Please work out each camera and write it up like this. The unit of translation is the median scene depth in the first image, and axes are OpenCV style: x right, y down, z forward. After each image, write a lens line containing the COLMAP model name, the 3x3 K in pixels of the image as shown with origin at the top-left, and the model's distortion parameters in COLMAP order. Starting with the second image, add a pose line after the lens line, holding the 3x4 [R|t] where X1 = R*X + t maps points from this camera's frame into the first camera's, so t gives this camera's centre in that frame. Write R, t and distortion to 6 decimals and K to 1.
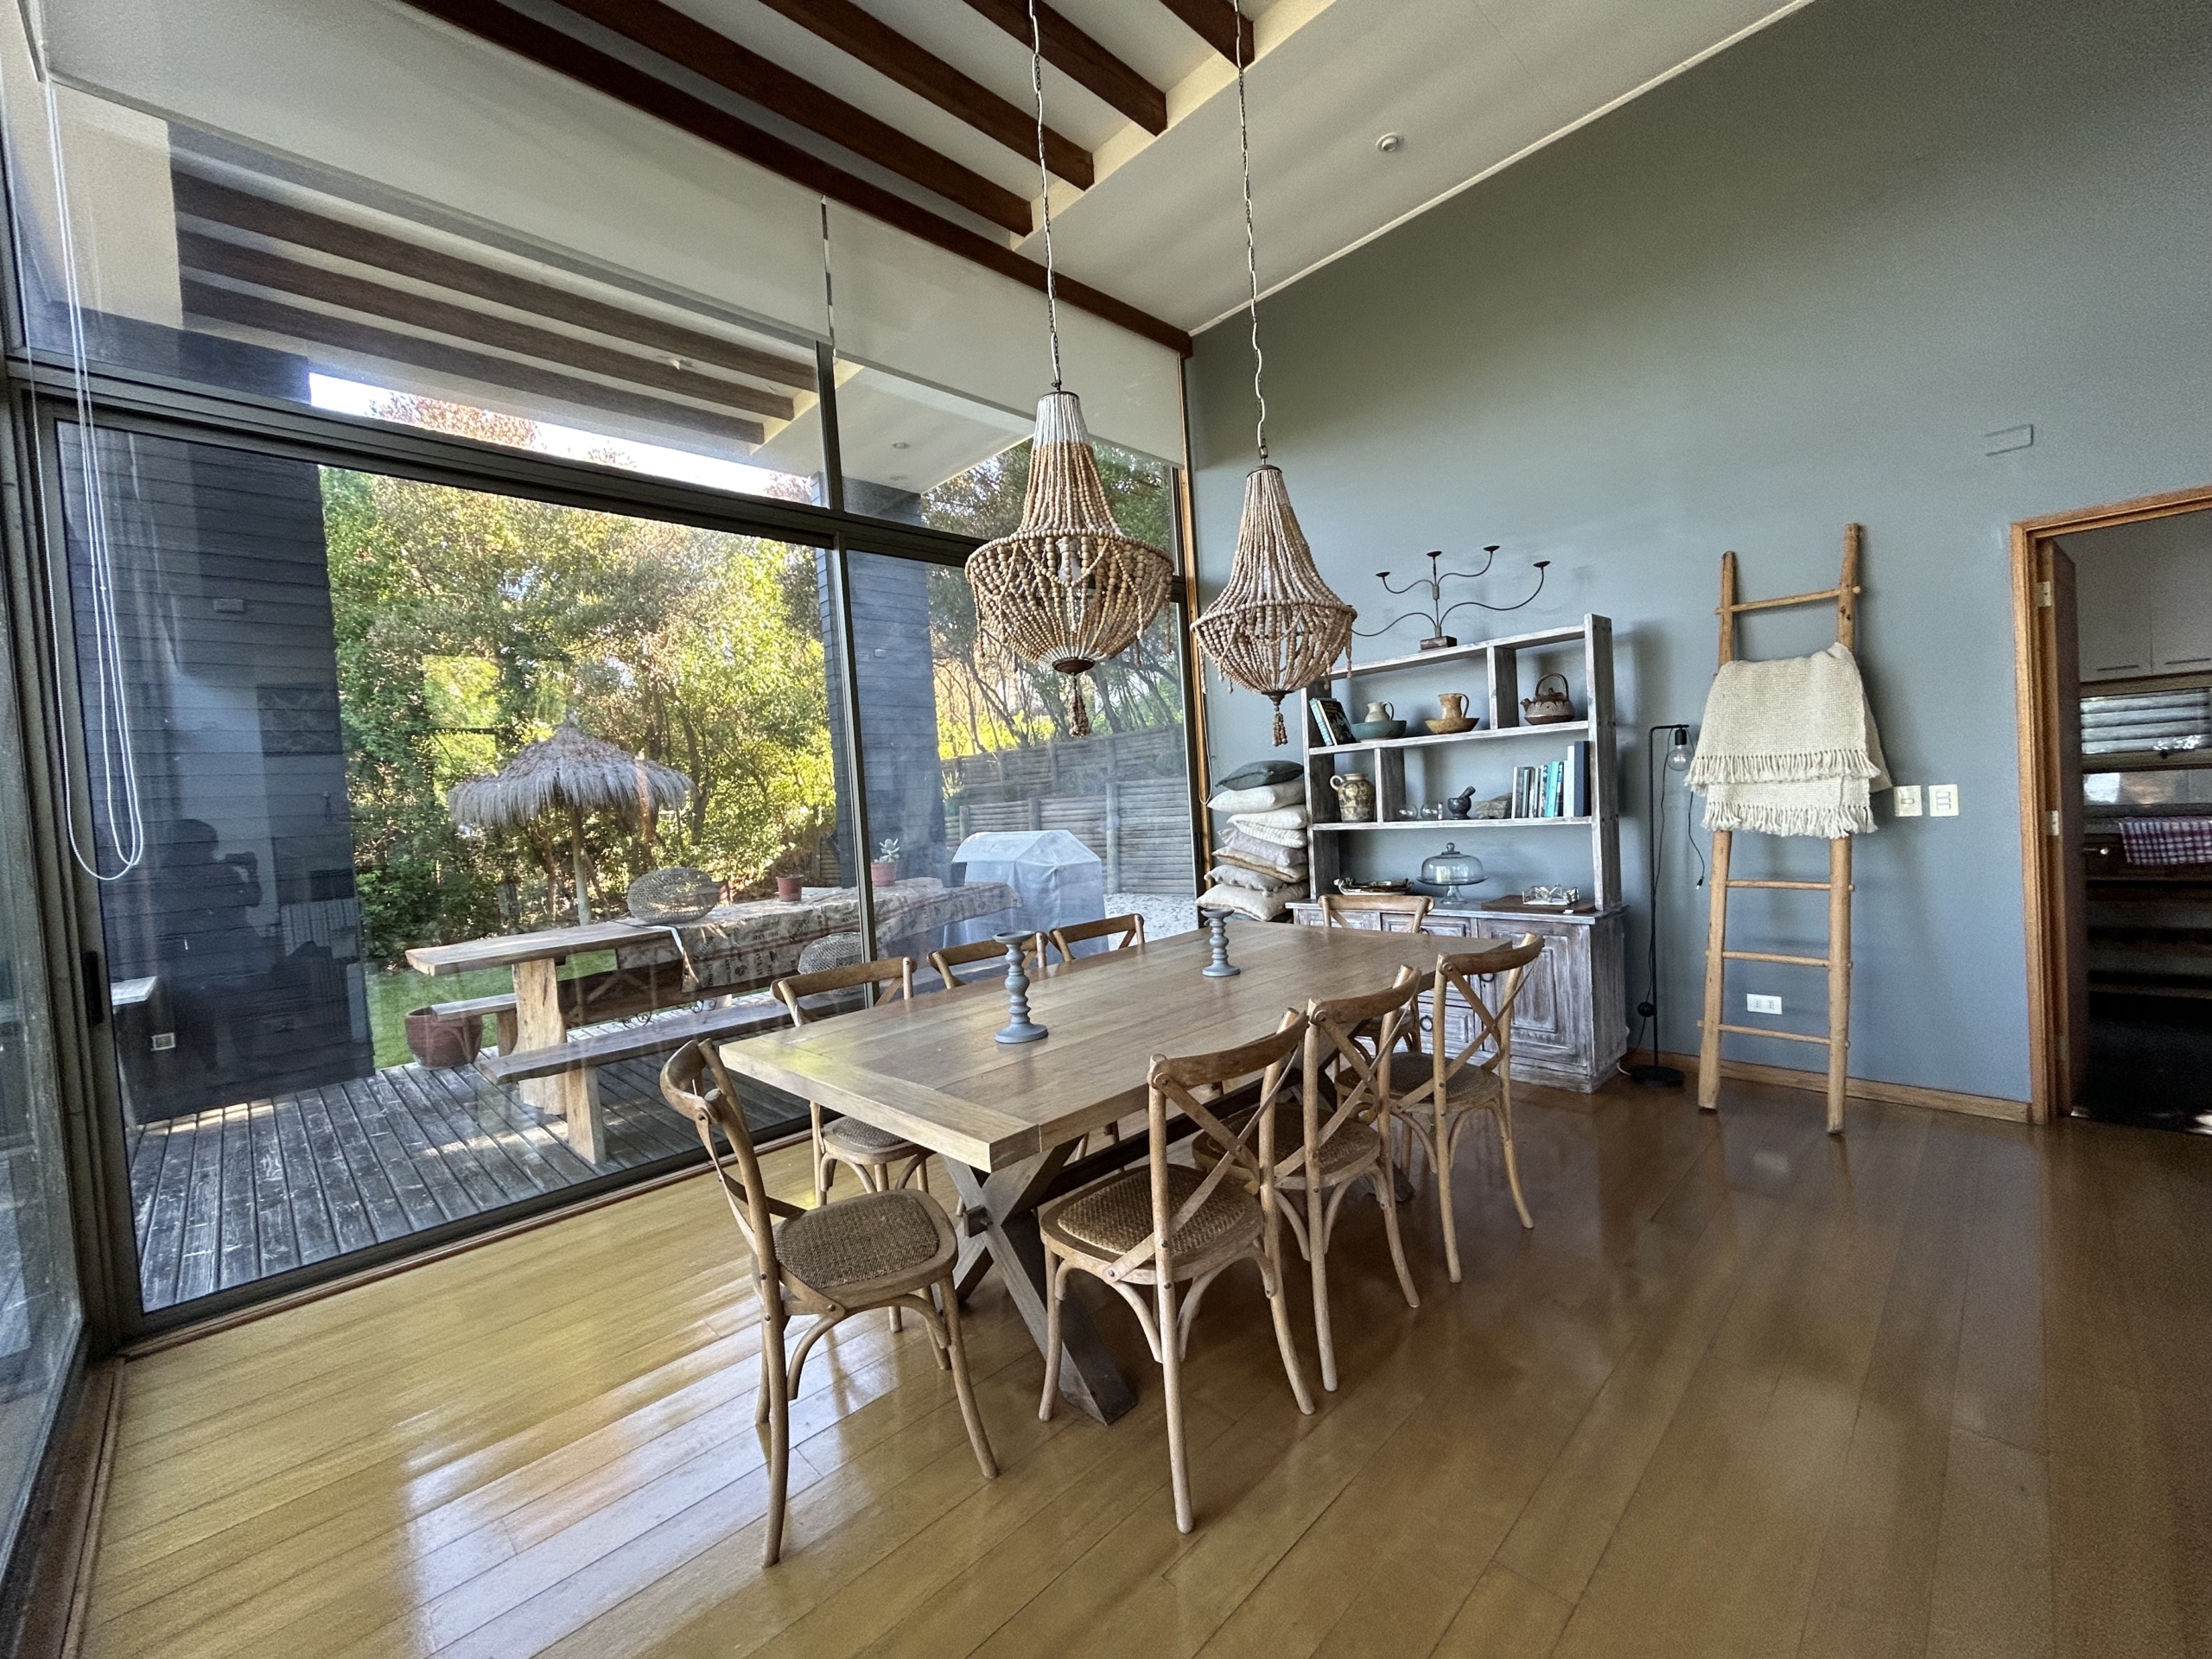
lens RADIAL K [[895.6, 0, 1107.6], [0, 895.6, 830.7], [0, 0, 1]] dist [-0.003001, 0.000012]
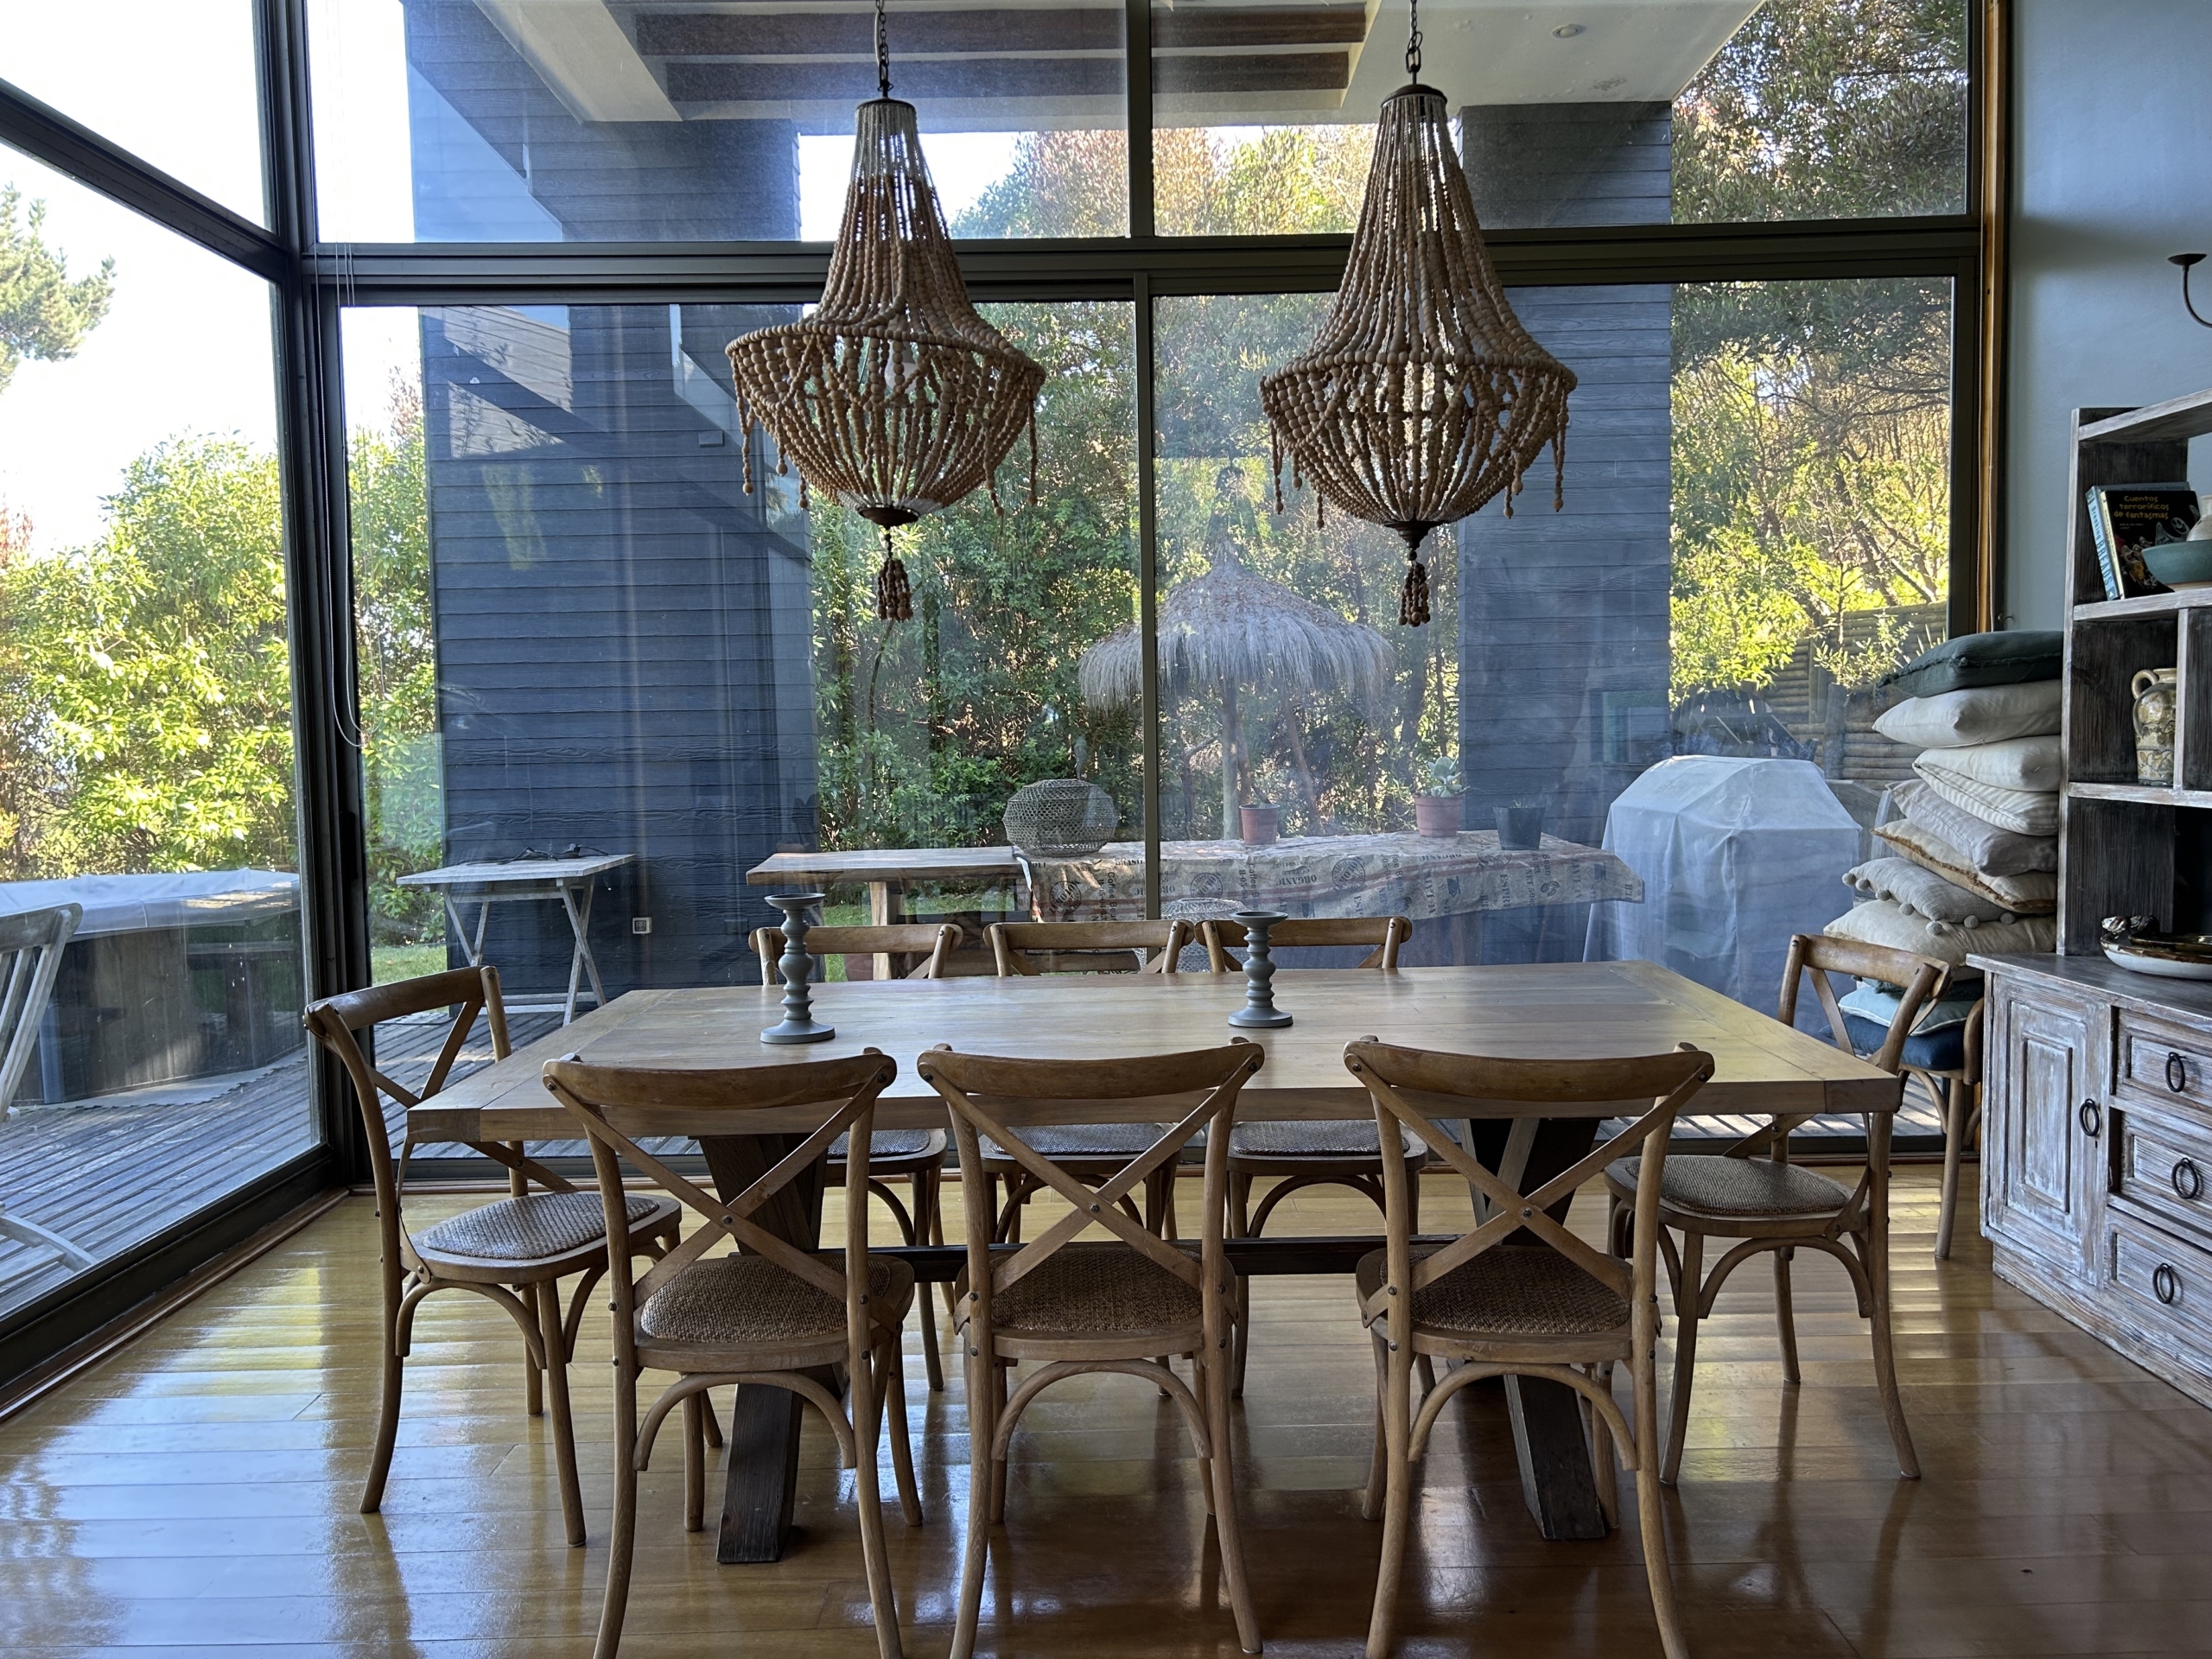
lens RADIAL K [[1664.7, 0, 1102.1], [0, 1664.7, 830.4], [0, 0, 1]] dist [0.022337, 0.001175]
pose [[0.712068, 0.092857, -0.695943, 0.463693], [-0.048590, 0.995357, 0.083090, -0.028561], [0.700427, -0.025350, 0.713274, 0.097371]]
